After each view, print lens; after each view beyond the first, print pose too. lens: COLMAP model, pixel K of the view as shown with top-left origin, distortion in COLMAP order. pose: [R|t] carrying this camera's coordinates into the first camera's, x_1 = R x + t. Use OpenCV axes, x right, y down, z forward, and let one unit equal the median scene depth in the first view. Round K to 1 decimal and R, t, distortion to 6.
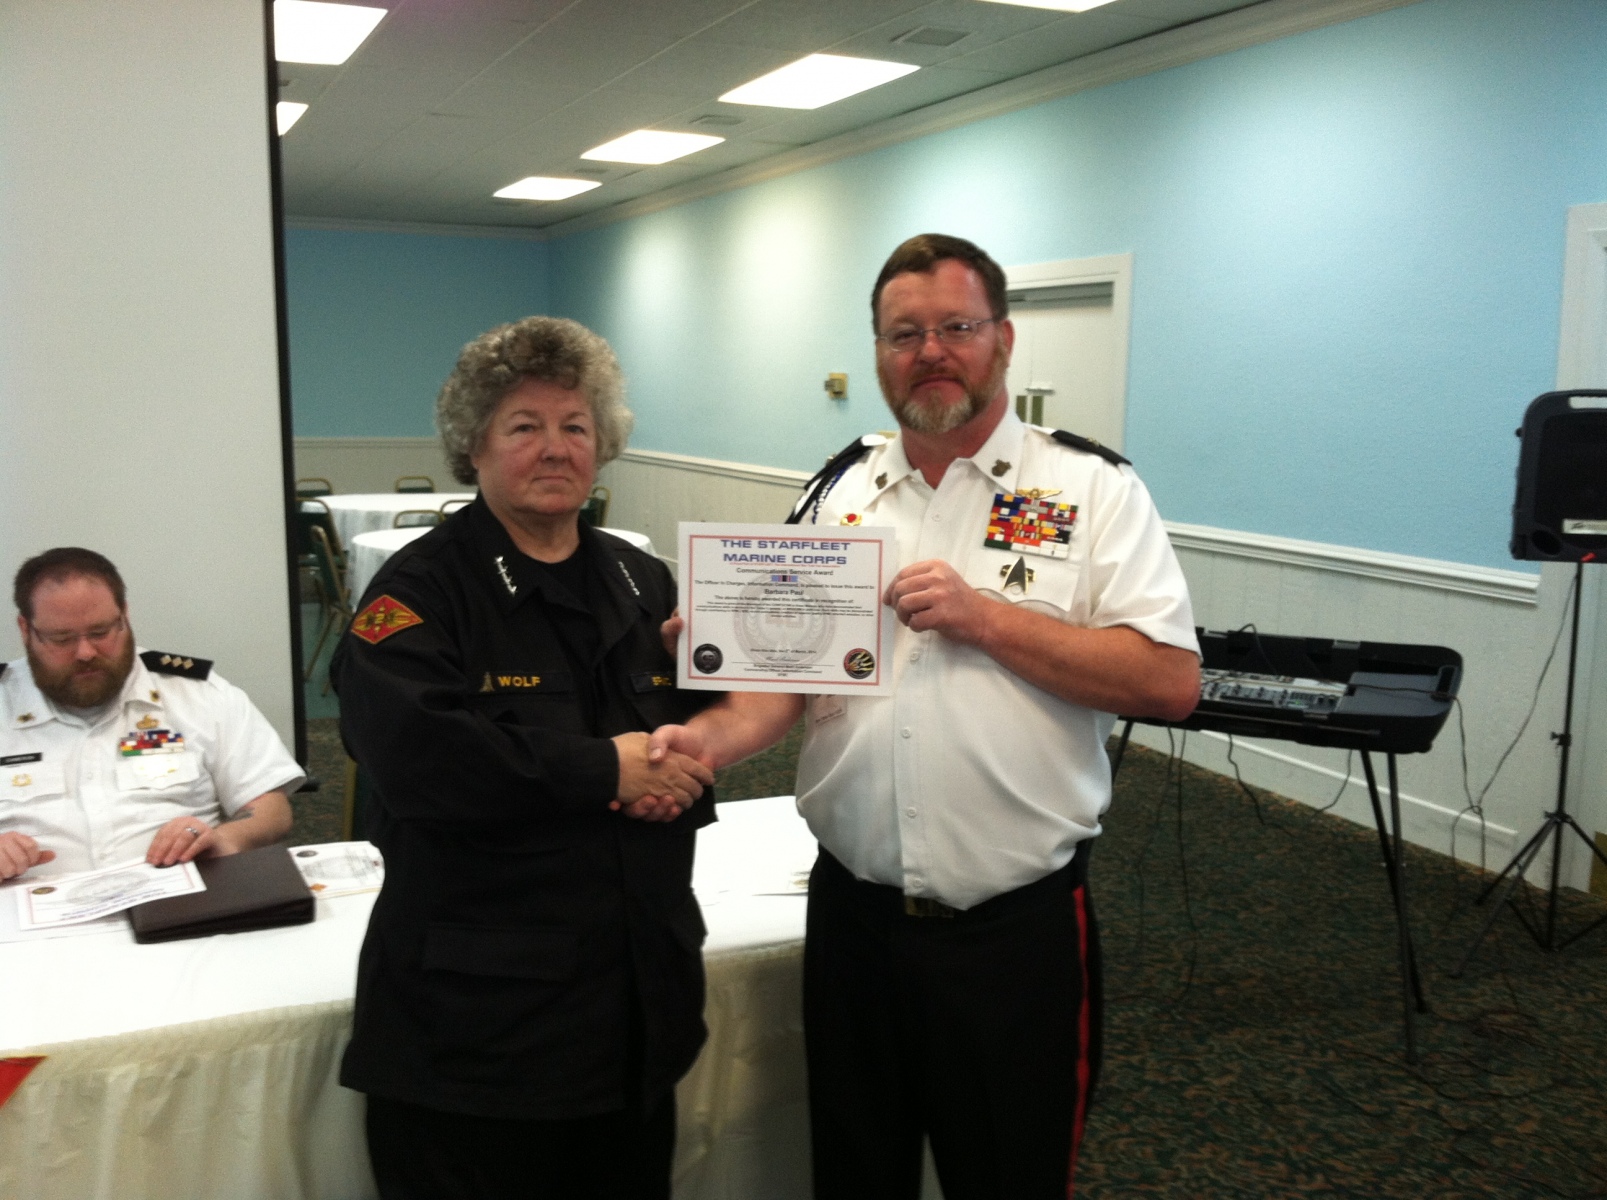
lens RADIAL K [[1606.3, 0, 800.1], [0, 1606.3, 618.5], [0, 0, 1]] dist [0.049065, -0.275450]
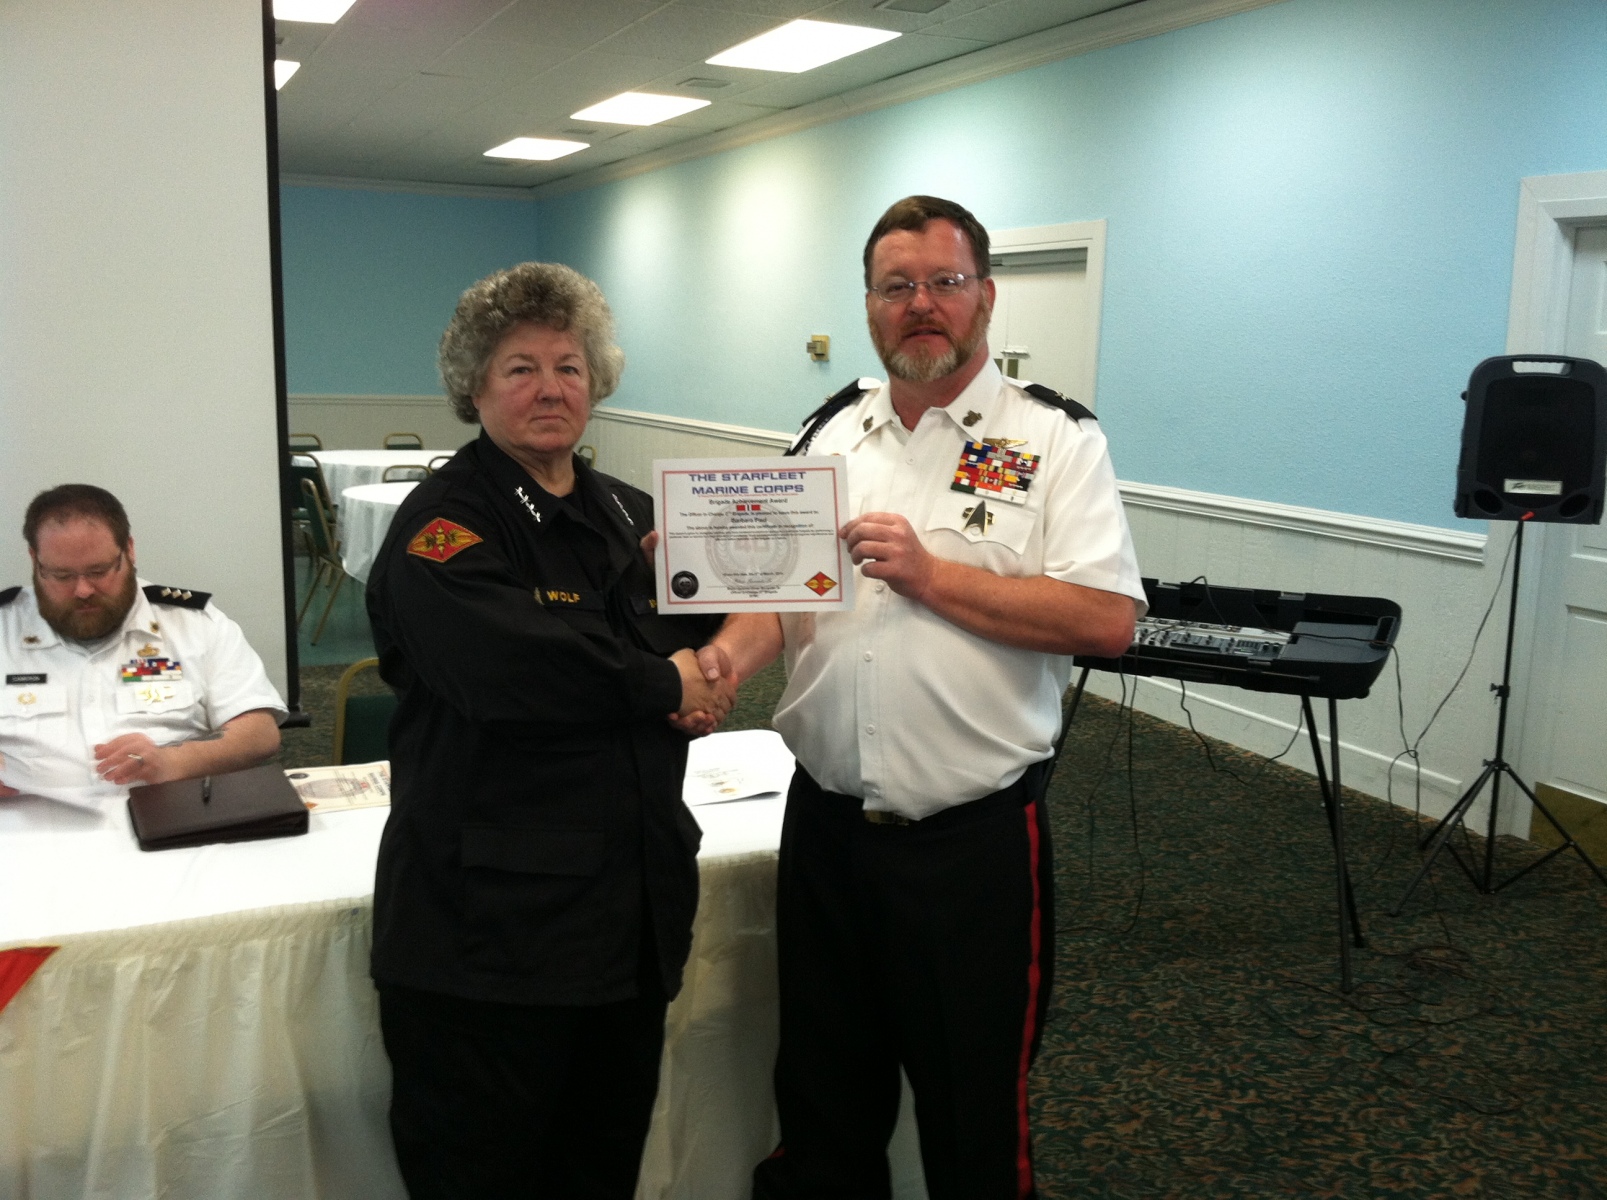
lens RADIAL K [[1596.0, 0, 803.9], [0, 1596.0, 618.1], [0, 0, 1]] dist [0.076913, -0.323497]
pose [[0.999883, 0.010742, 0.010866, 0.009715], [-0.010969, 0.999717, 0.021131, 0.011974], [-0.010636, -0.021248, 0.999718, -0.042777]]
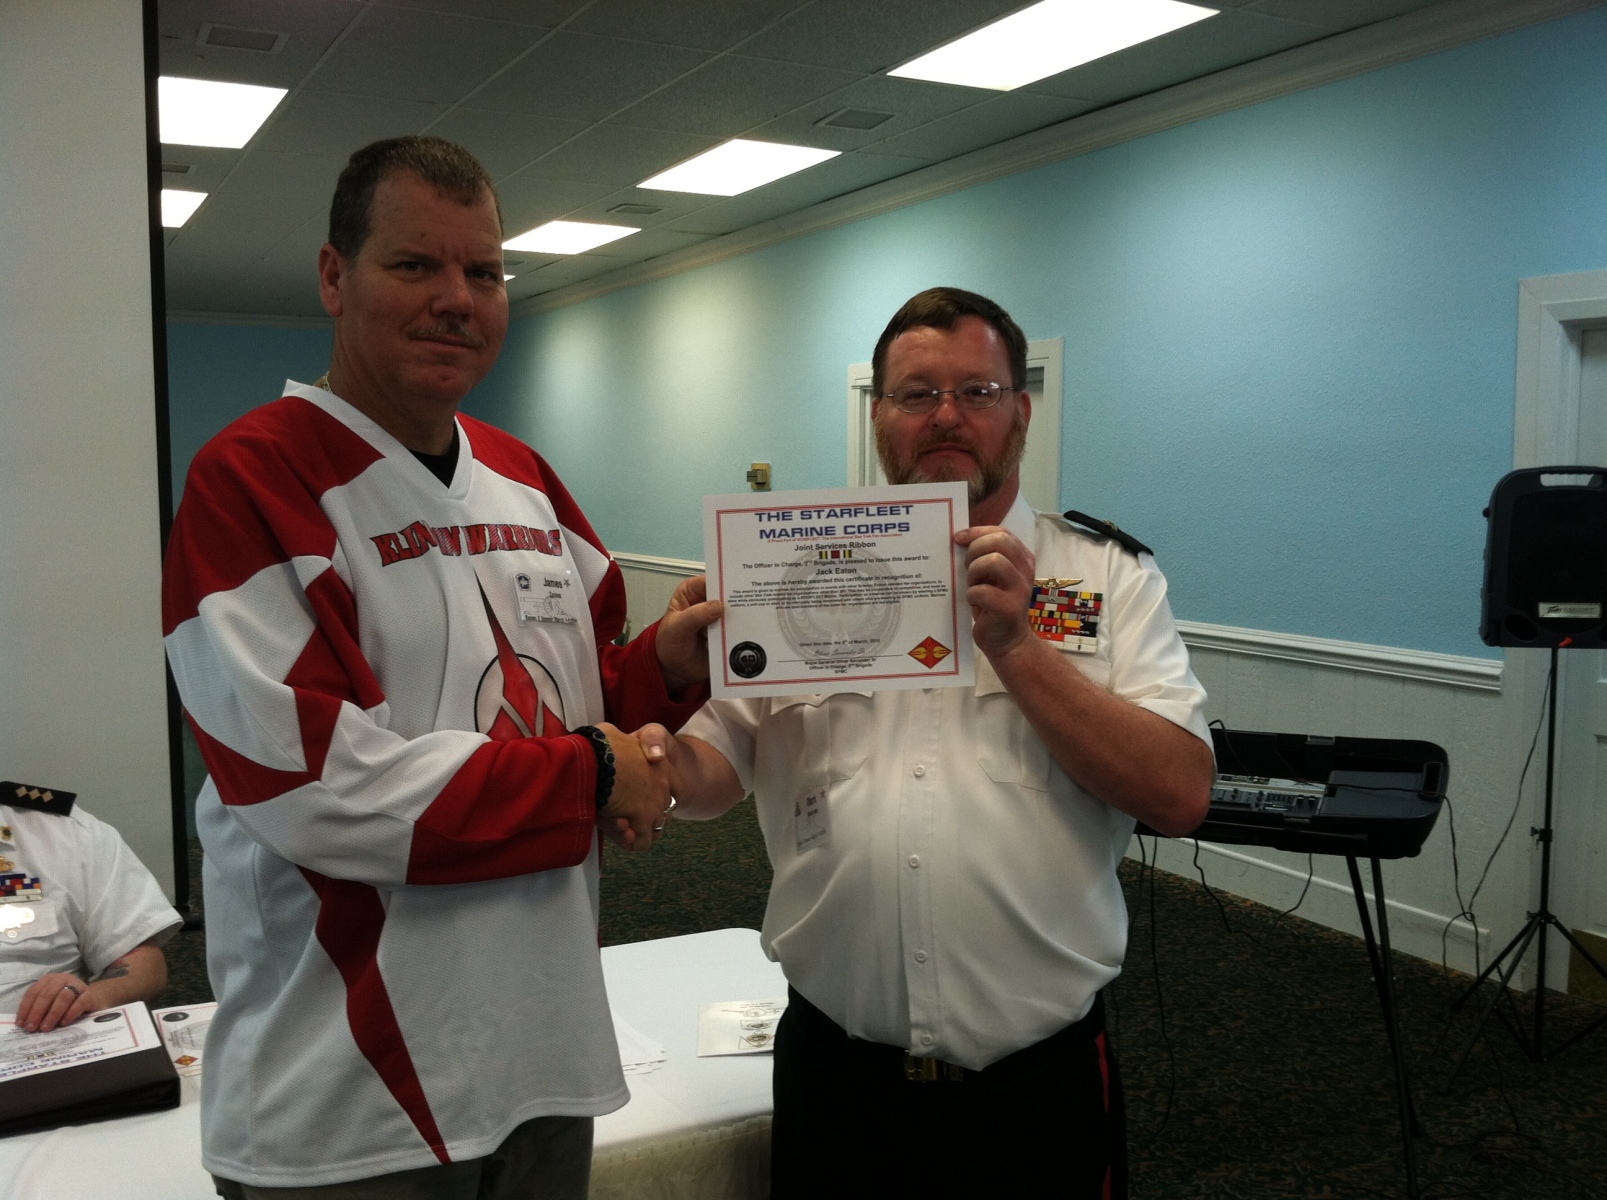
lens RADIAL K [[1591.3, 0, 810.7], [0, 1591.3, 603.5], [0, 0, 1]] dist [0.027722, -0.180110]
pose [[0.998092, -0.014394, 0.060049, -0.011719], [0.018368, 0.997640, -0.066153, -0.007644], [-0.058955, 0.067130, 0.996001, 0.089429]]
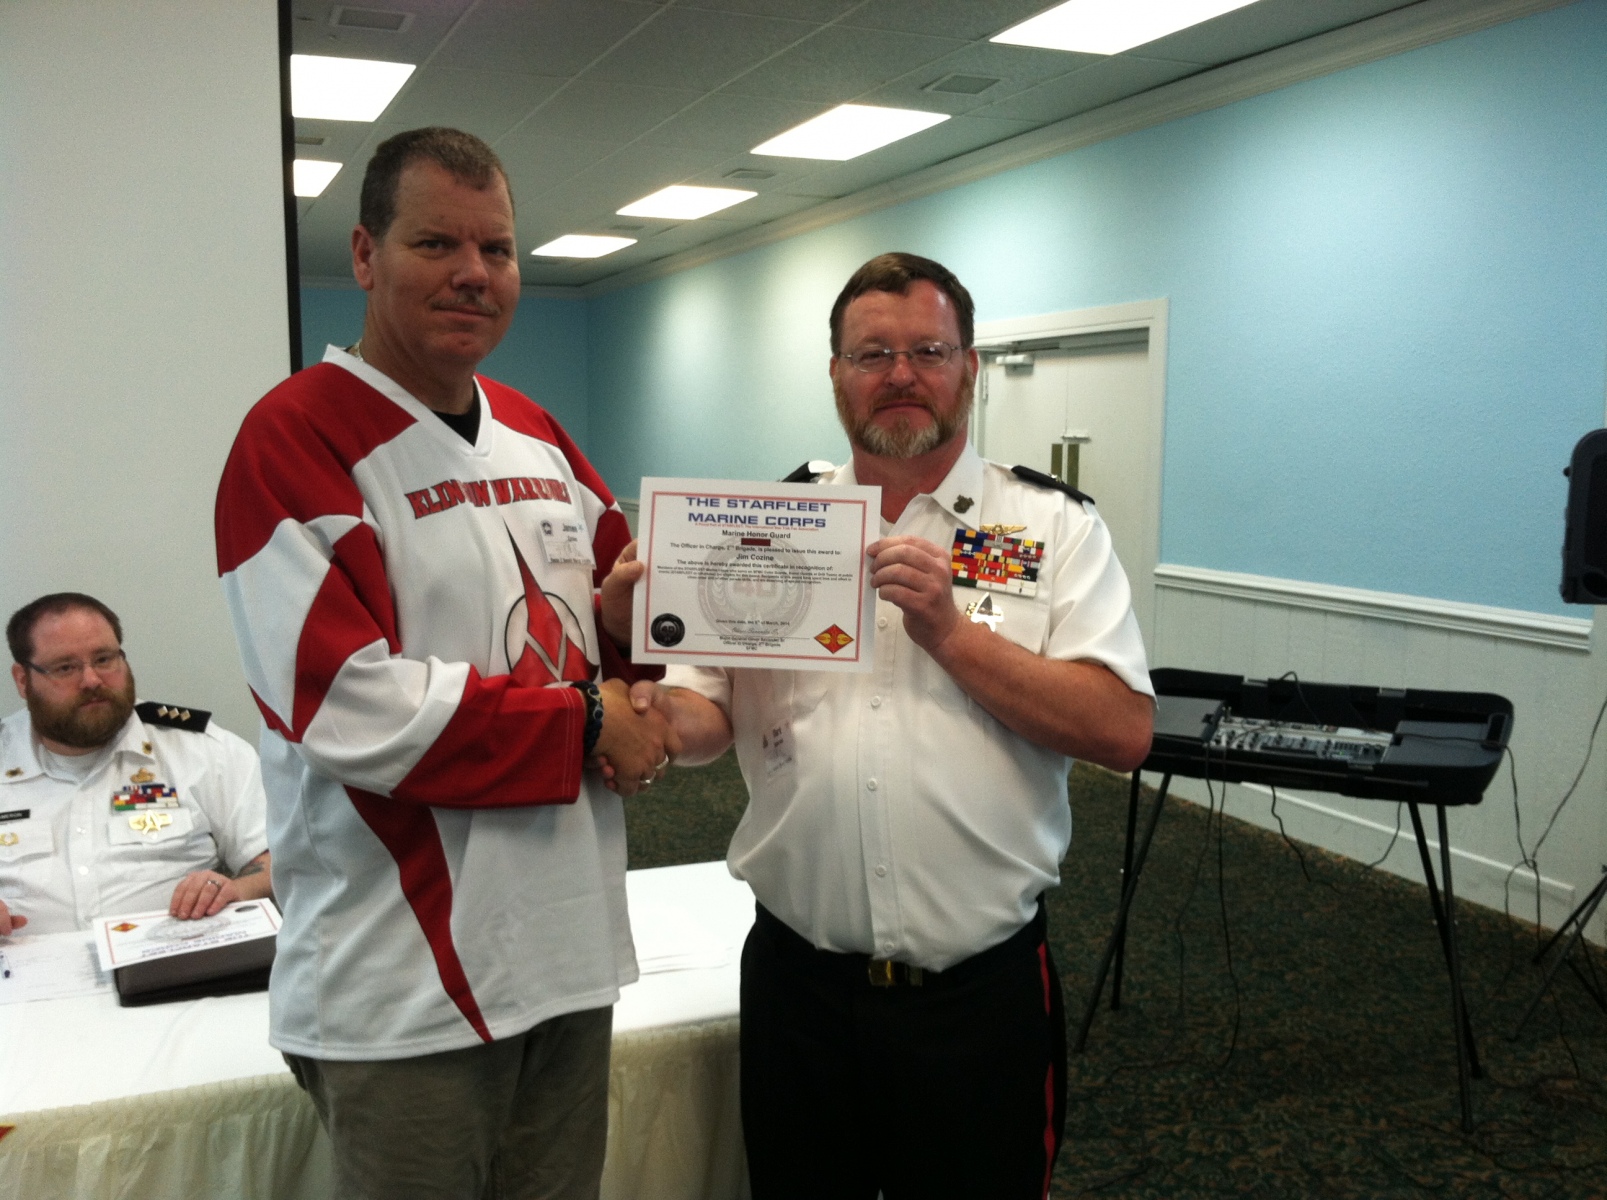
lens RADIAL K [[1609.0, 0, 806.2], [0, 1609.0, 607.0], [0, 0, 1]] dist [0.023365, -0.193132]
pose [[0.999676, -0.006311, -0.024664, 0.013211], [0.005255, 0.999076, -0.042653, 0.004238], [0.024910, 0.042510, 0.998785, 0.028421]]
